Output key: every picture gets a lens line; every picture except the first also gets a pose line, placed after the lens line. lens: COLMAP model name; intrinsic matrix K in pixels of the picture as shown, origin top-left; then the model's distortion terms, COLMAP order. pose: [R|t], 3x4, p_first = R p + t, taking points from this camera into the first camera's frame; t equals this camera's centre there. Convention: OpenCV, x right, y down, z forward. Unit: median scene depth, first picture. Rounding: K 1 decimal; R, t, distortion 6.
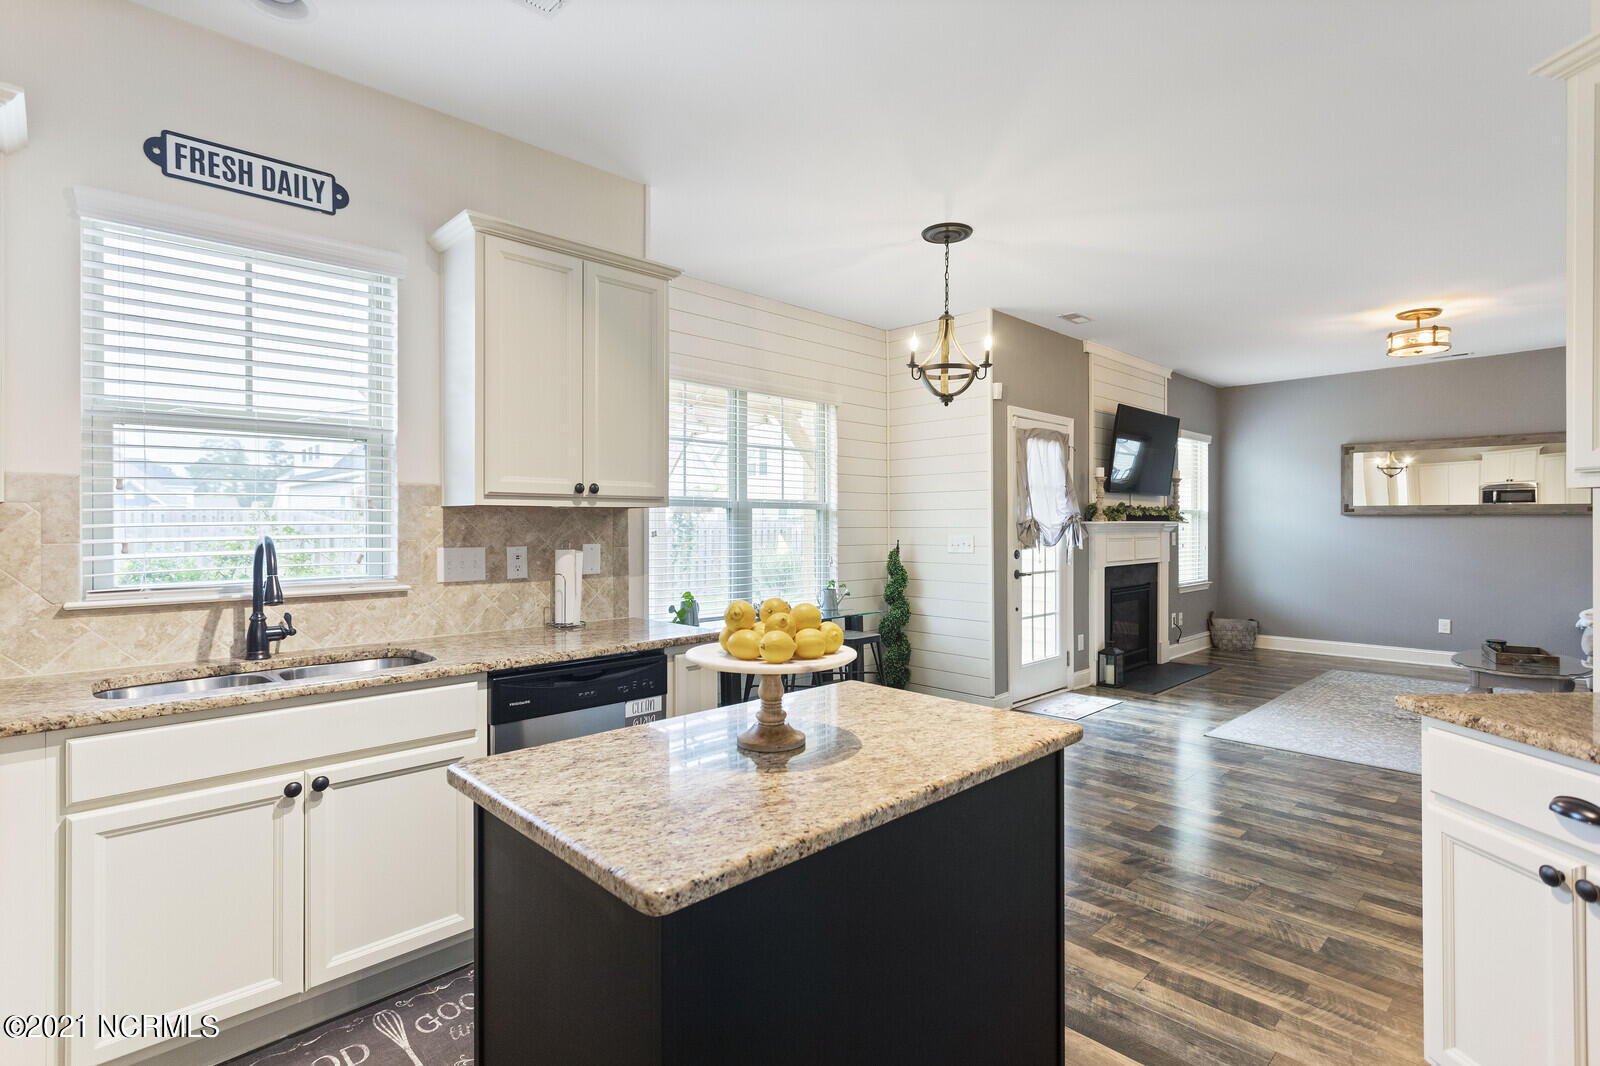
lens RADIAL K [[770.1, 0, 794.7], [0, 770.1, 531.3], [0, 0, 1]] dist [0.003461, 0.001914]
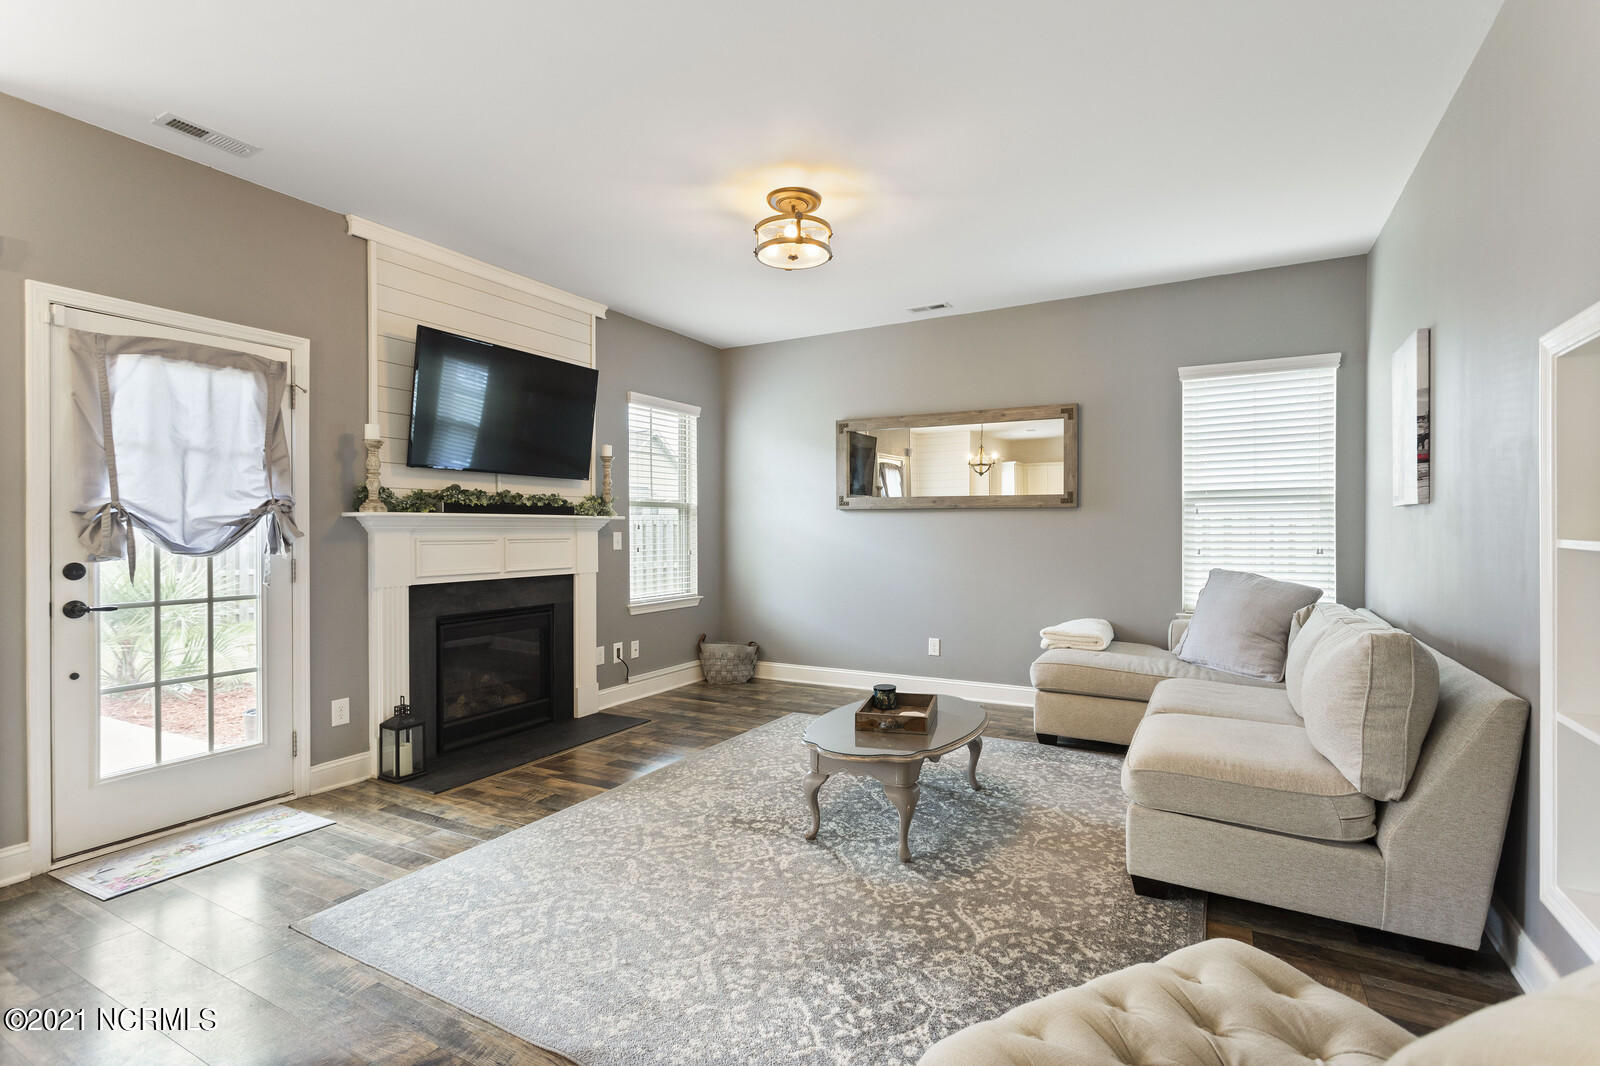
lens RADIAL K [[770.1, 0, 810.5], [0, 770.1, 530.6], [0, 0, 1]] dist [0.003461, 0.001914]
pose [[0.952261, -0.001487, 0.305280, 1.169183], [0.003132, 0.999983, -0.004899, 0.012063], [-0.305268, 0.005621, 0.952250, 0.670258]]
